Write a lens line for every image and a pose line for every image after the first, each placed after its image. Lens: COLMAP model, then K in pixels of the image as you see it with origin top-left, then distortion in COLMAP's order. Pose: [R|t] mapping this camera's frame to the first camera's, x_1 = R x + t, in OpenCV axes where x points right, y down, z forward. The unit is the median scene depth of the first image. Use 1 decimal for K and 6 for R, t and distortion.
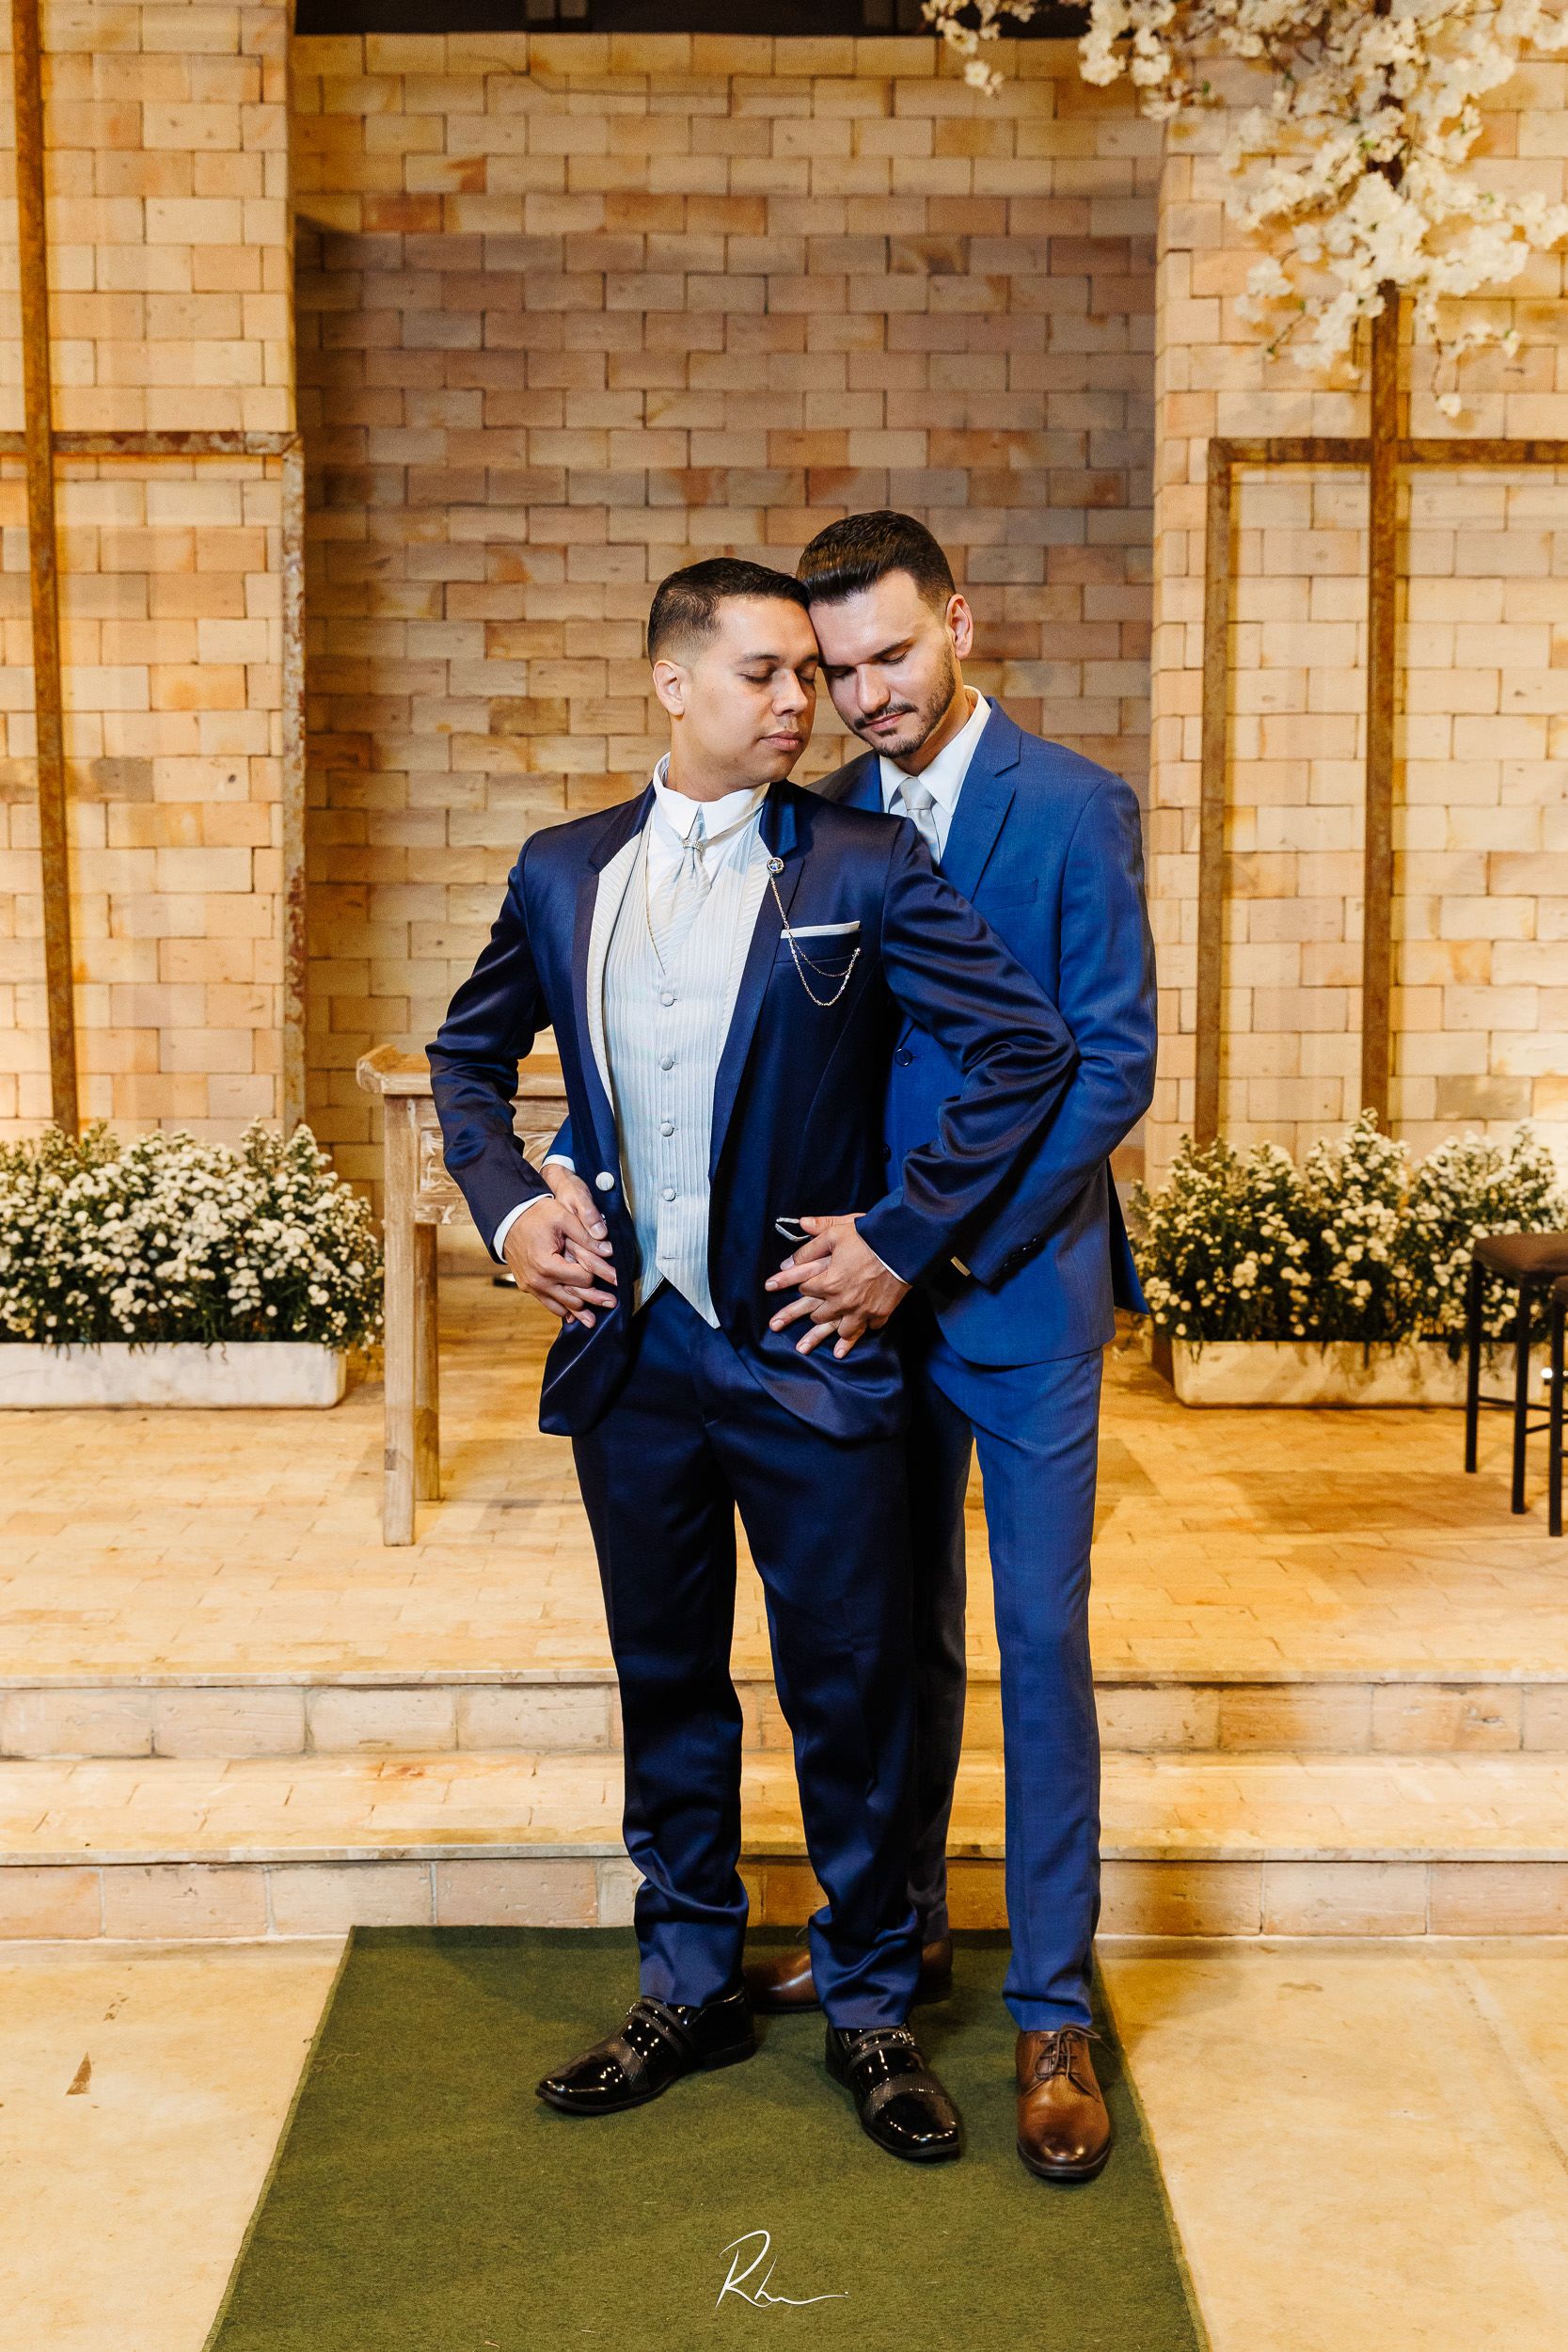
lens RADIAL K [[3175.6, 0, 736.6], [0, 3175.6, 1174.5], [0, 0, 1]] dist [-0.001089, 0.005158]
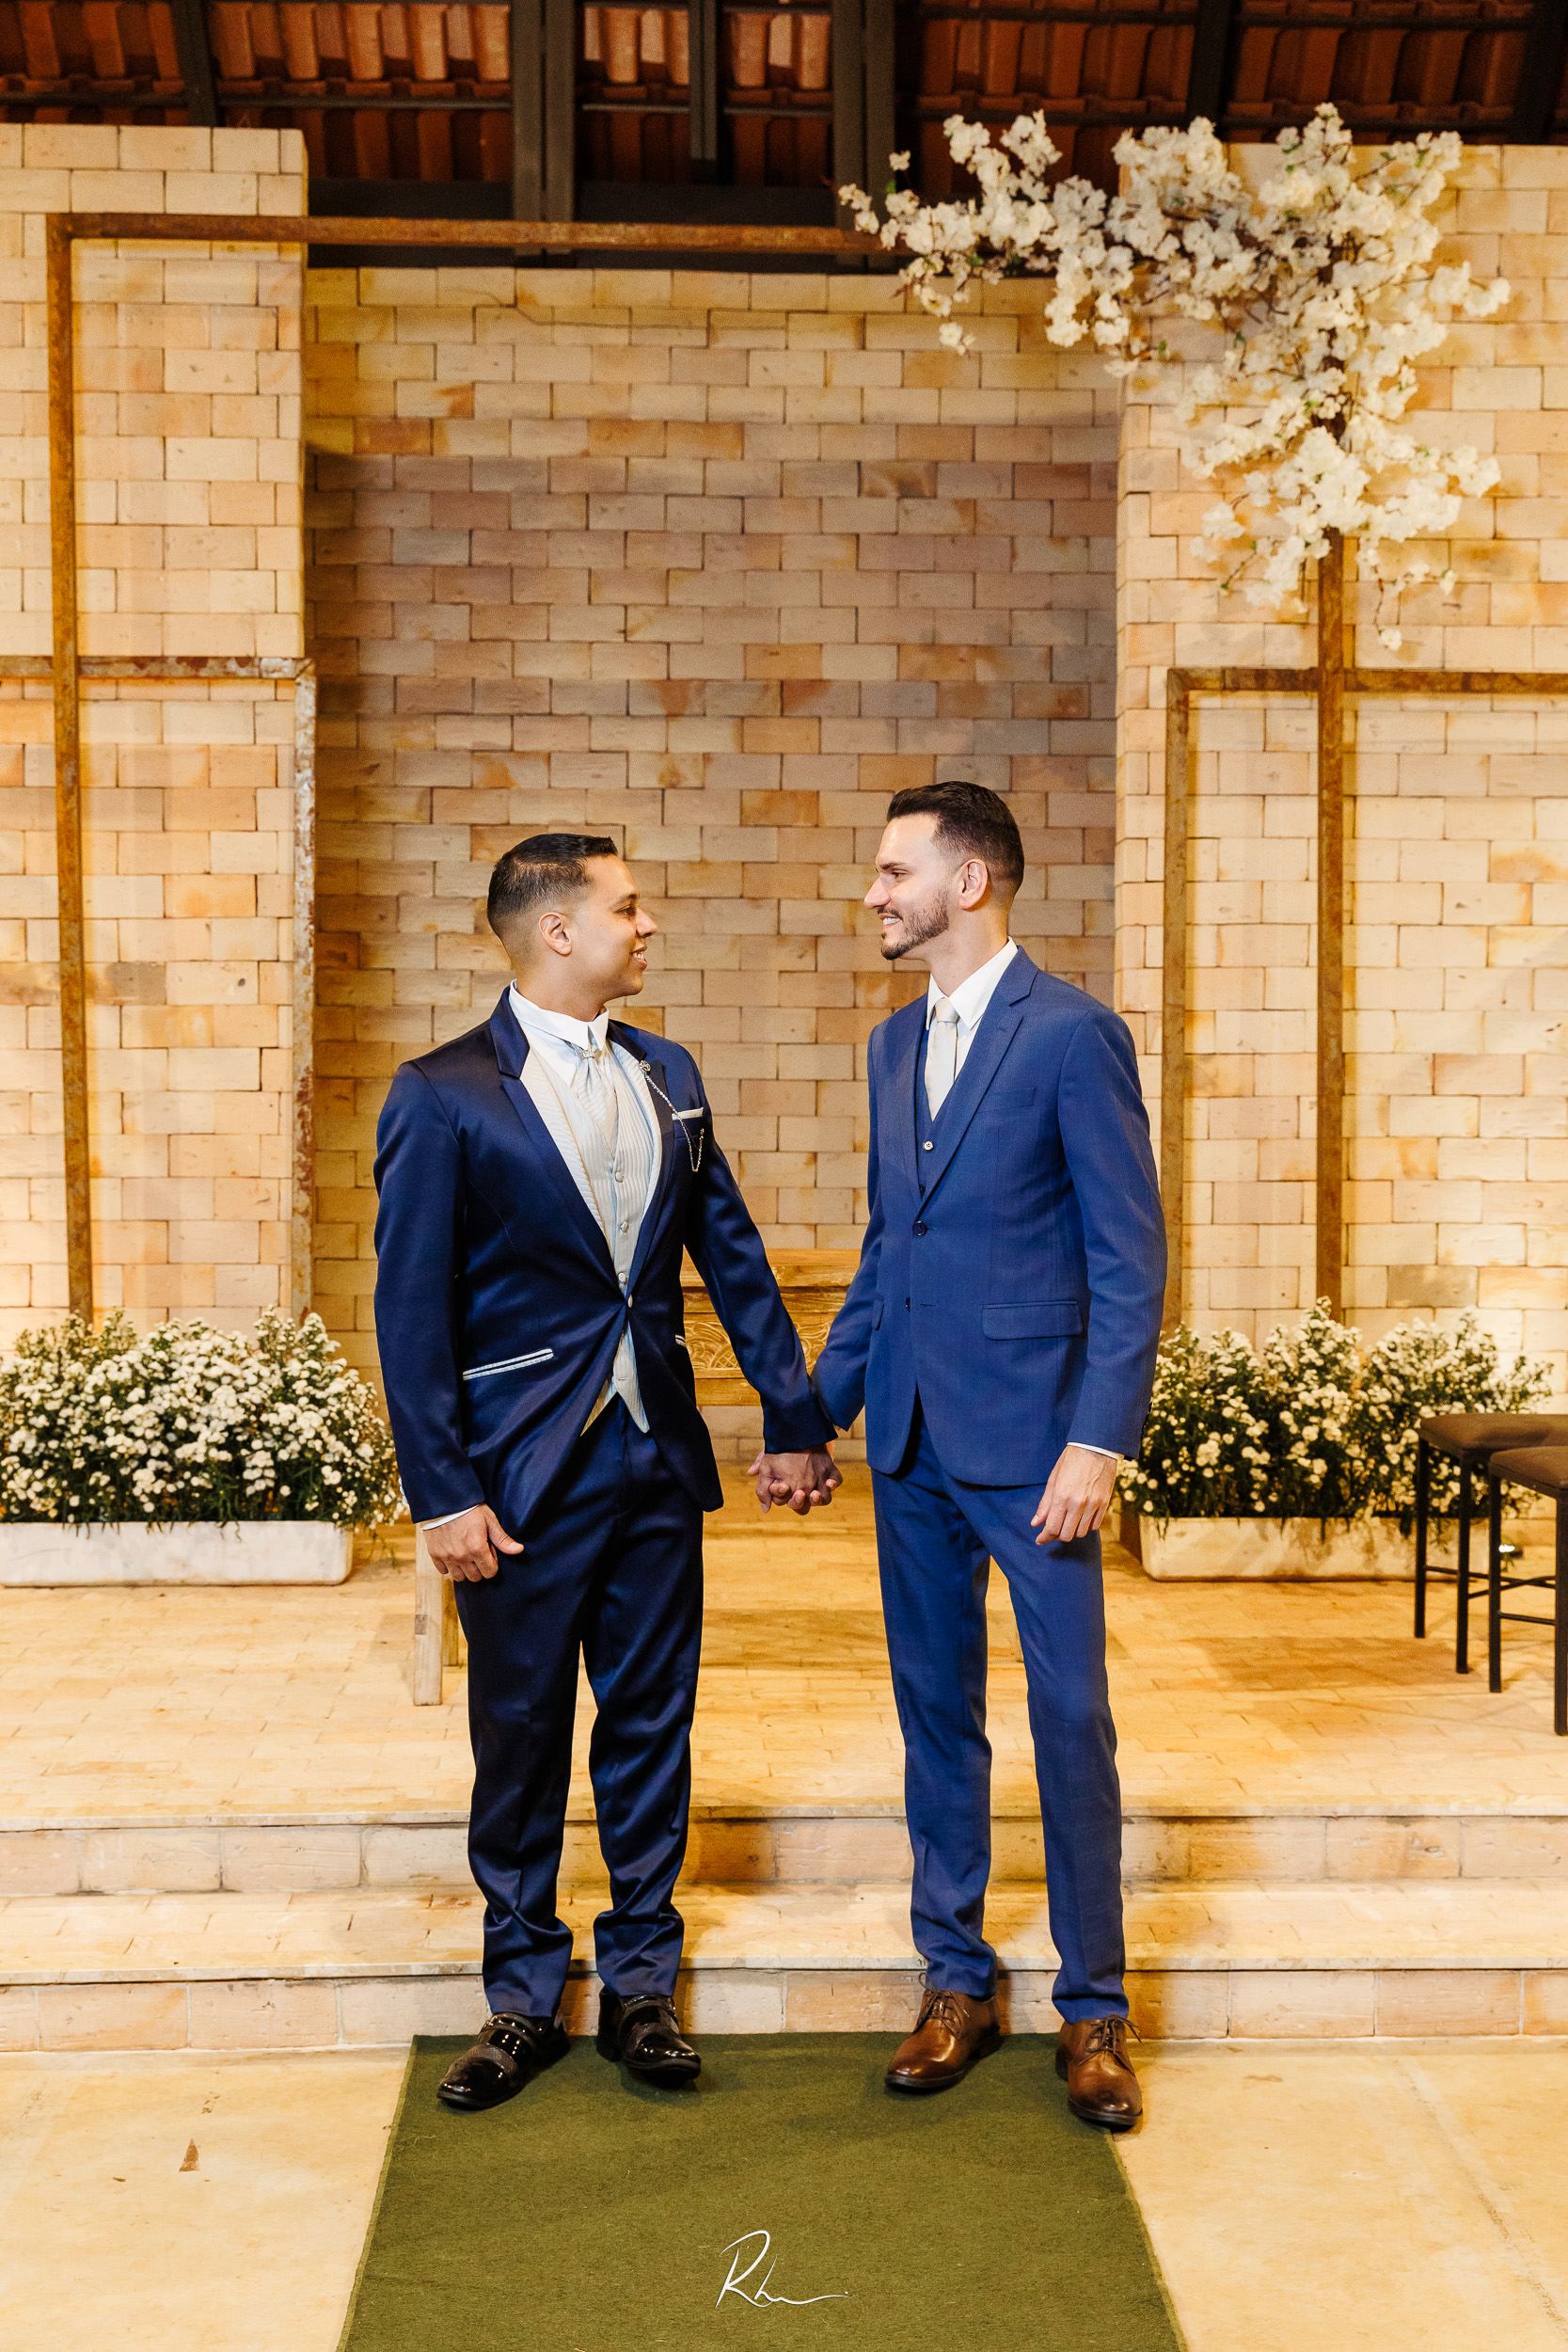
lens RADIAL K [[3325.0, 0, 784.0], [0, 3325.0, 1176.0], [0, 0, 1]] dist [-0.000319, -0.003149]
pose [[0.999470, 0.000377, 0.032542, -0.016672], [0.001453, 0.998419, -0.056191, 0.001022], [-0.032512, 0.056209, 0.997890, -0.102617]]
